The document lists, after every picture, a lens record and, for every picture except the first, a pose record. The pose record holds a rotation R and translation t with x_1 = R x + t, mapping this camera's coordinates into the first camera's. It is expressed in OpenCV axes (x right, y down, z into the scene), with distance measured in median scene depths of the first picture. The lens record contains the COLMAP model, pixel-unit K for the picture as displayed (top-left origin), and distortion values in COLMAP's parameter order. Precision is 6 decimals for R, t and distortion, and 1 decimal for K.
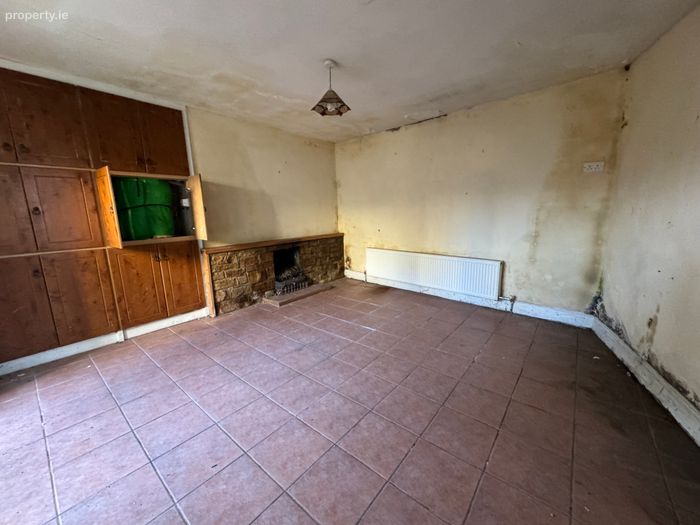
lens RADIAL K [[283.2, 0, 350.4], [0, 283.2, 262.1], [0, 0, 1]] dist [-0.004641, -0.000259]
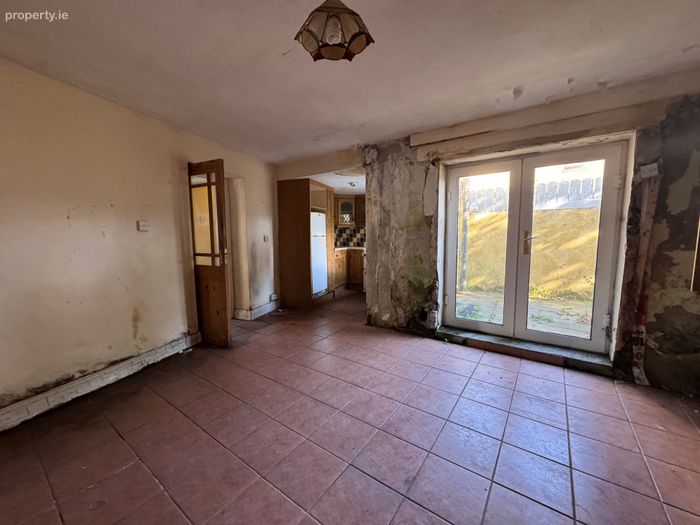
lens RADIAL K [[283.2, 0, 349.5], [0, 283.2, 263.4], [0, 0, 1]] dist [-0.004641, -0.000259]
pose [[-0.997783, 0.032244, -0.058223, -0.057656], [0.014420, 0.958763, 0.283841, -0.357033], [0.064974, 0.282372, -0.957102, 1.875853]]
